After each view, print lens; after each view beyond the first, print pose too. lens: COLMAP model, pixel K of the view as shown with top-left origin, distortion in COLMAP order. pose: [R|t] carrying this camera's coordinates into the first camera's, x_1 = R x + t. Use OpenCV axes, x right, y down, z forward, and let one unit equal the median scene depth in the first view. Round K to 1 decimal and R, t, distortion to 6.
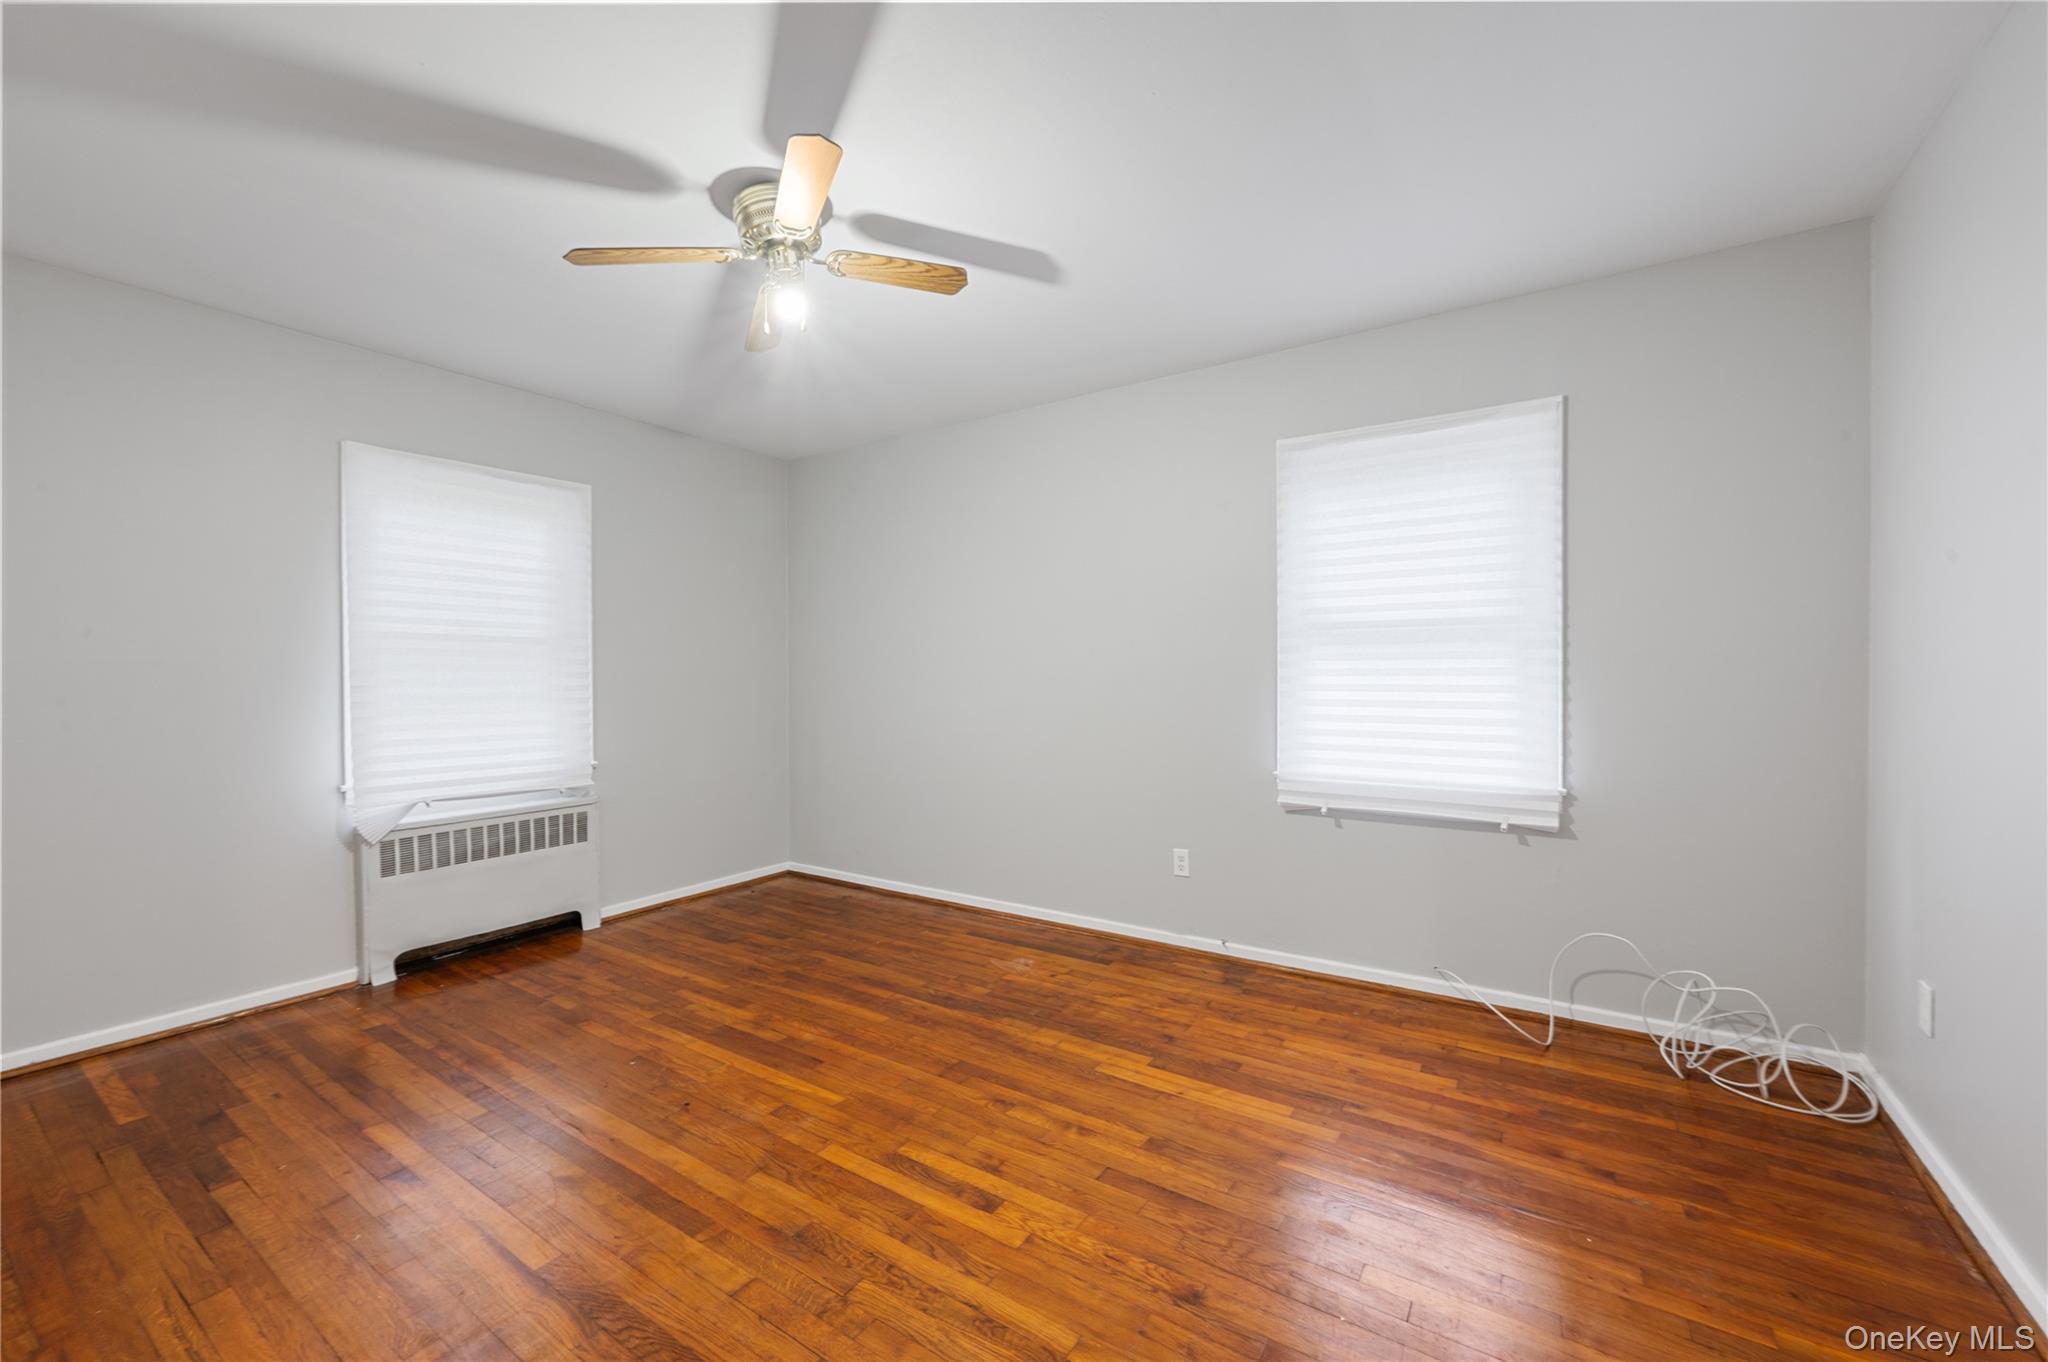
lens RADIAL K [[809.3, 0, 1028.6], [0, 809.3, 676.8], [0, 0, 1]] dist [-0.002126, 0.000330]
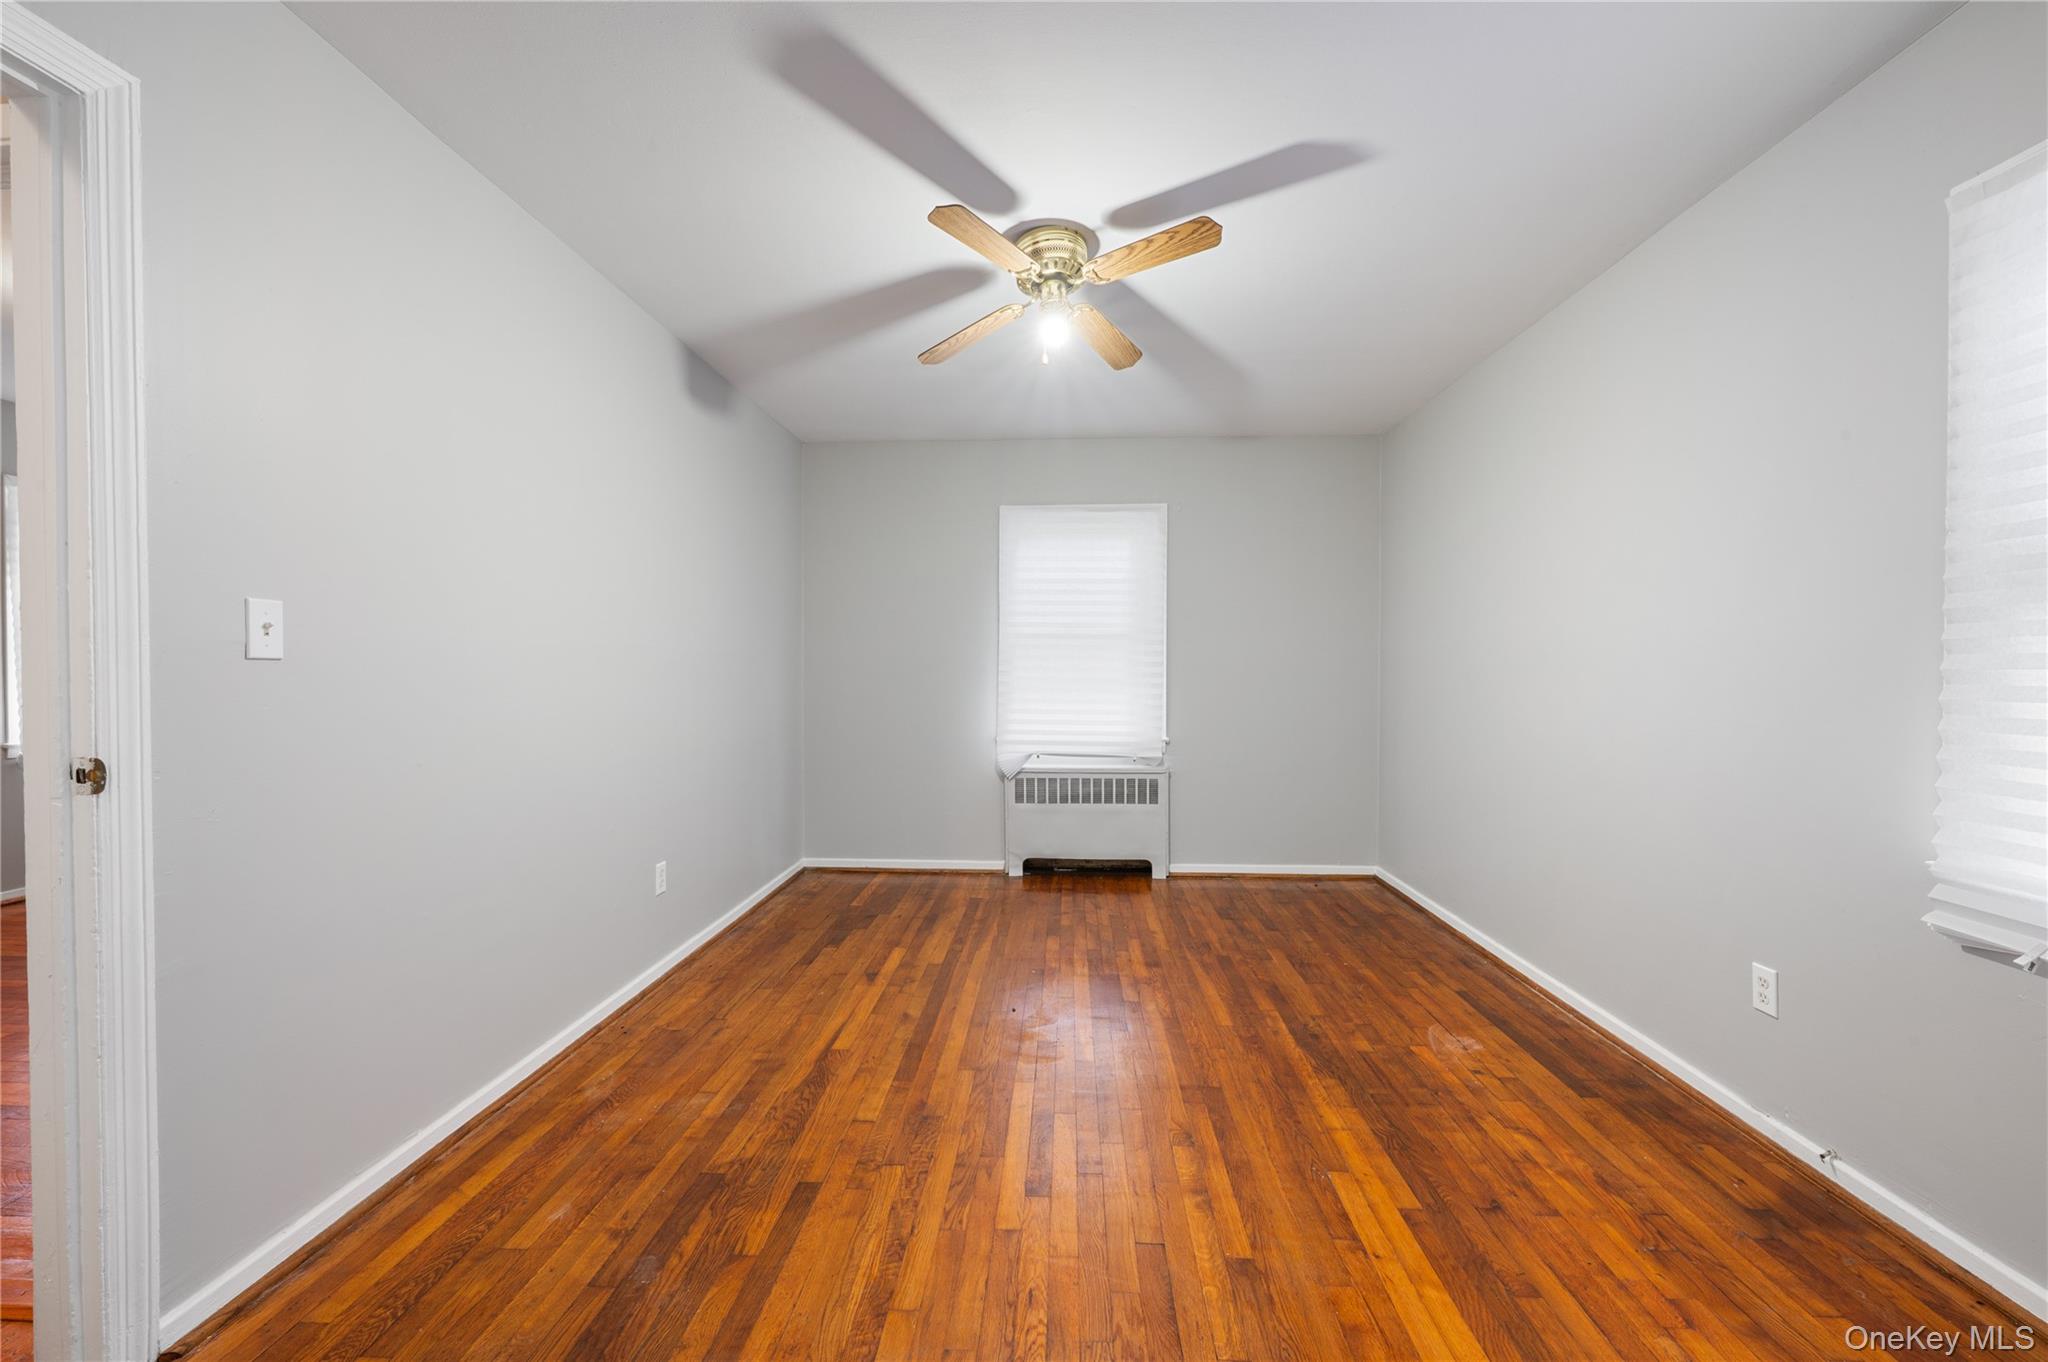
lens RADIAL K [[809.3, 0, 1026.5], [0, 809.3, 678.5], [0, 0, 1]] dist [-0.002126, 0.000330]
pose [[0.513210, 0.018245, -0.858069, 0.451096], [-0.009262, 0.999834, 0.015720, 0.001804], [0.858213, -0.000121, 0.513294, 0.270286]]
